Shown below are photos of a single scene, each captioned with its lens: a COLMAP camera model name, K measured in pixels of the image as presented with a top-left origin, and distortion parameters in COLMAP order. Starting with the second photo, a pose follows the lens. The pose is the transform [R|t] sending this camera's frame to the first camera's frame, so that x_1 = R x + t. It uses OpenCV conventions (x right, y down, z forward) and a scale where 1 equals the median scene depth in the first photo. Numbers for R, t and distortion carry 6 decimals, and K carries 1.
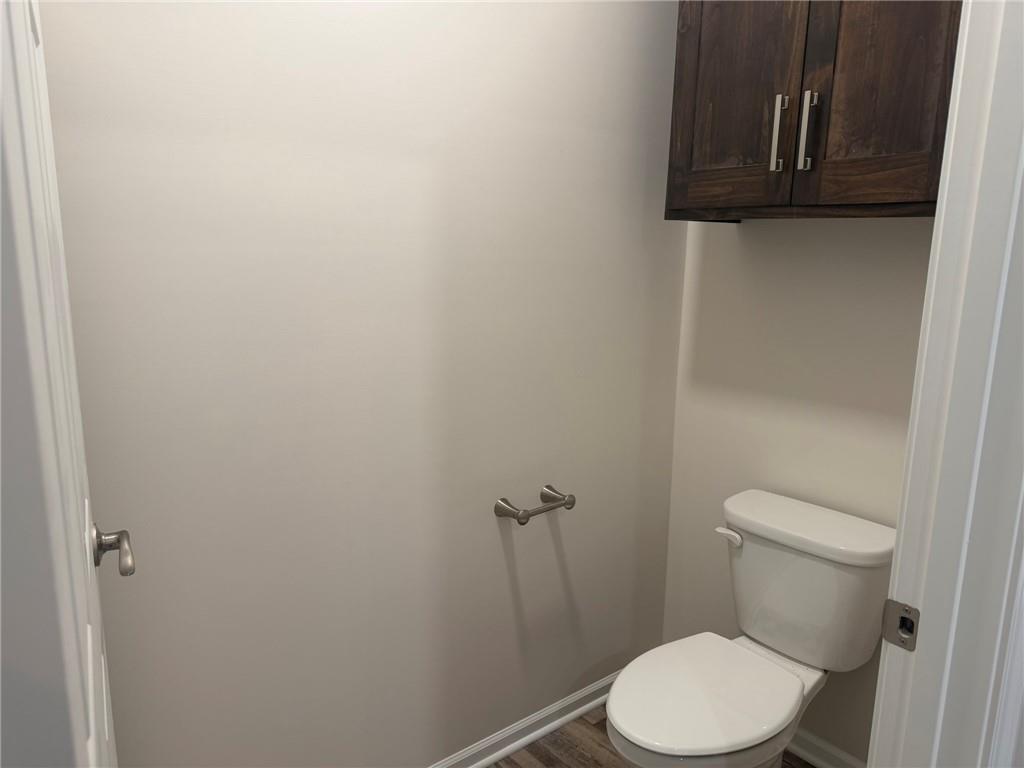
lens RADIAL K [[727.5, 0, 511.1], [0, 727.5, 390.3], [0, 0, 1]] dist [-0.000135, -0.011724]
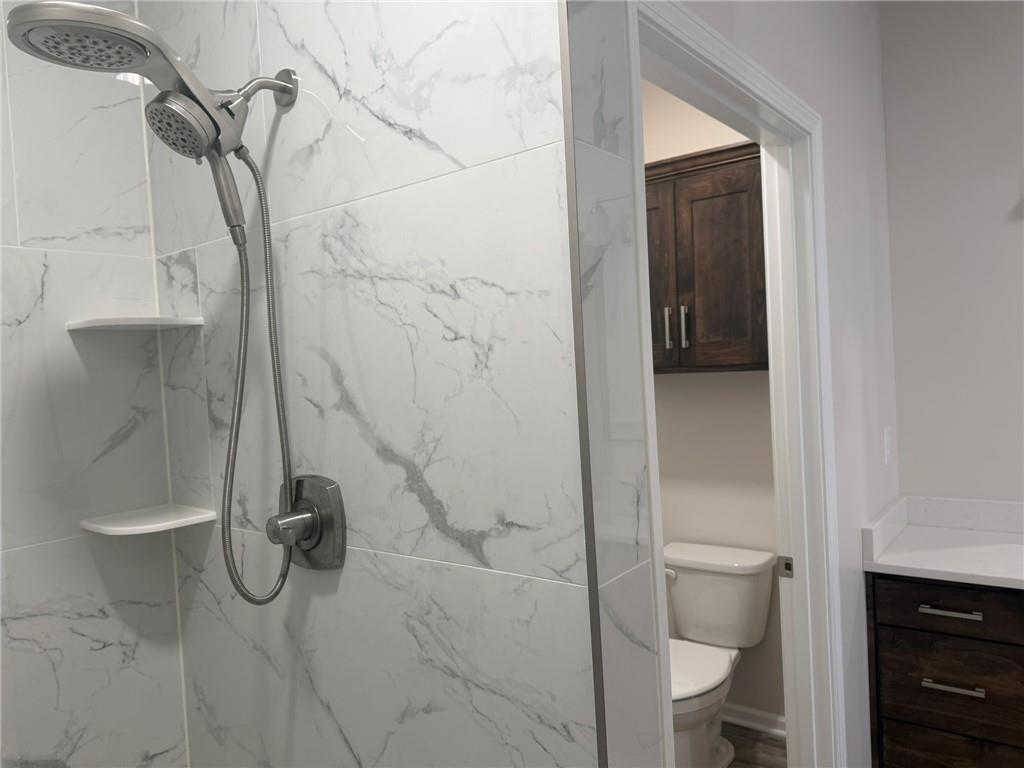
lens RADIAL K [[727.5, 0, 510.1], [0, 727.5, 381.6], [0, 0, 1]] dist [-0.000135, -0.011724]
pose [[0.971865, -0.076255, 0.222853, -0.420724], [0.114046, 0.980185, -0.161960, 0.017761], [-0.206087, 0.182819, 0.961304, -0.611498]]
